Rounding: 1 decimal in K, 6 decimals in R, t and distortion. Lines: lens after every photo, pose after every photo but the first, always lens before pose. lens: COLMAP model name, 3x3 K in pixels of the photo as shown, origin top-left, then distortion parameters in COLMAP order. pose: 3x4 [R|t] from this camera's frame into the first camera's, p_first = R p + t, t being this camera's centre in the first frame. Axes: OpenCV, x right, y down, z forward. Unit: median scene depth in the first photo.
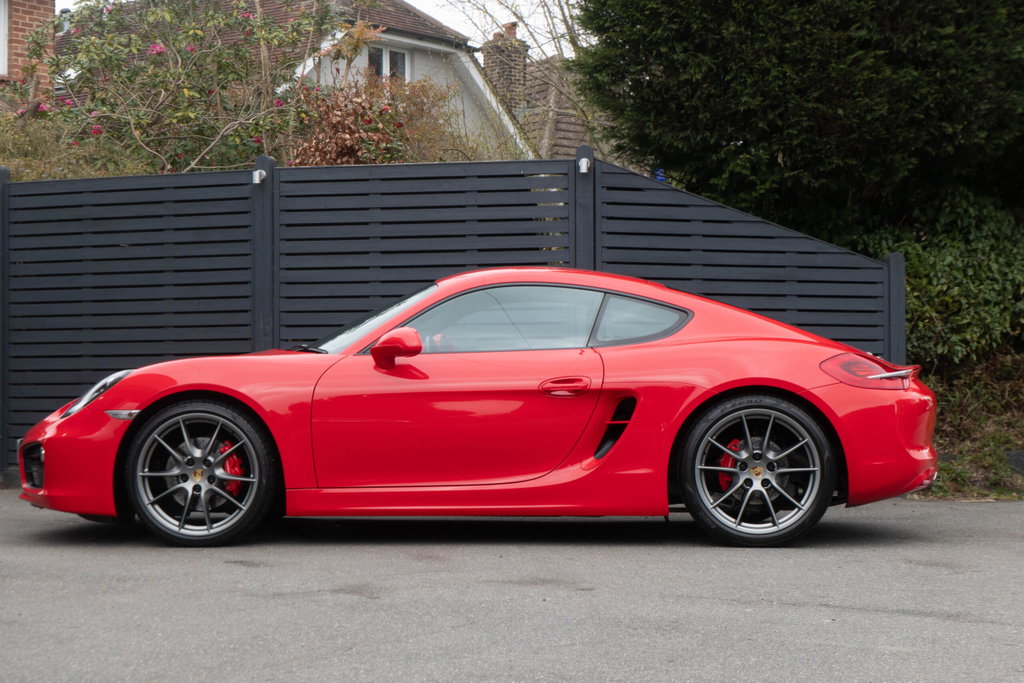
lens RADIAL K [[1999.6, 0, 459.3], [0, 1999.6, 319.5], [0, 0, 1]] dist [-0.070285, 0.000000]
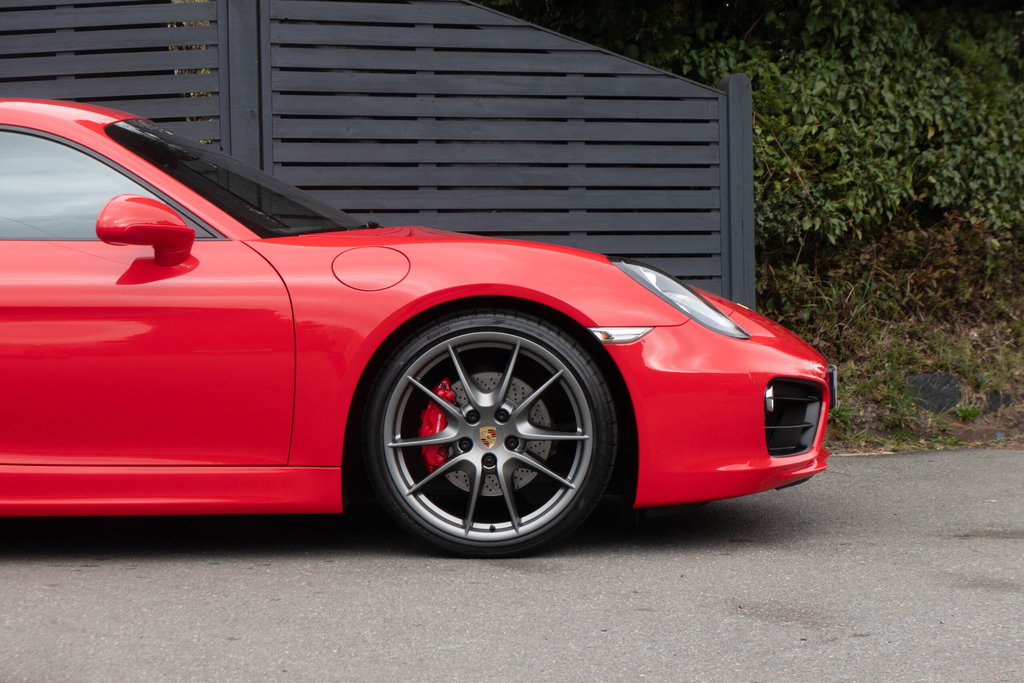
lens RADIAL K [[2317.7, 0, 515.1], [0, 2317.7, 336.6], [0, 0, 1]] dist [-0.018260, 0.000000]
pose [[0.994561, -0.022342, 0.101734, 0.069483], [0.016694, 0.998289, 0.056036, 0.008181], [-0.102812, -0.054032, 0.993232, 0.259184]]
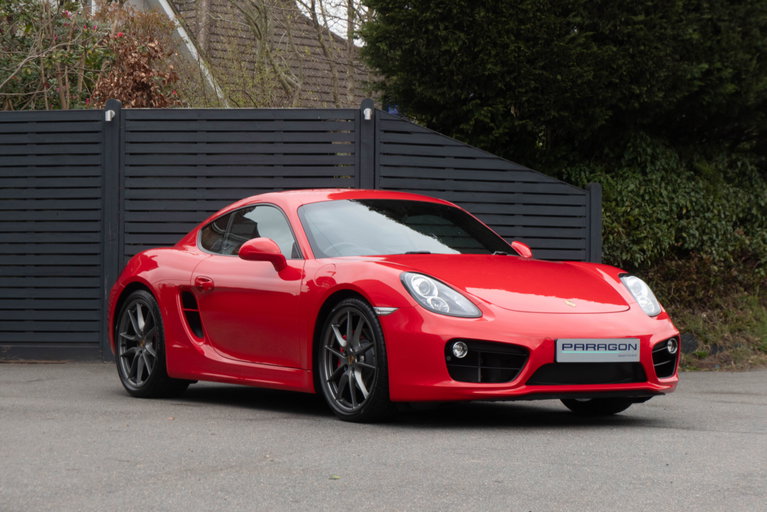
lens RADIAL K [[2166.7, 0, 384.6], [0, 2166.7, 257.8], [0, 0, 1]] dist [0.011495, 0.000000]
pose [[0.985758, 0.009829, 0.167882, -0.159125], [-0.013547, 0.999687, 0.021016, -0.012319], [-0.167623, -0.022991, 0.985583, -0.392201]]
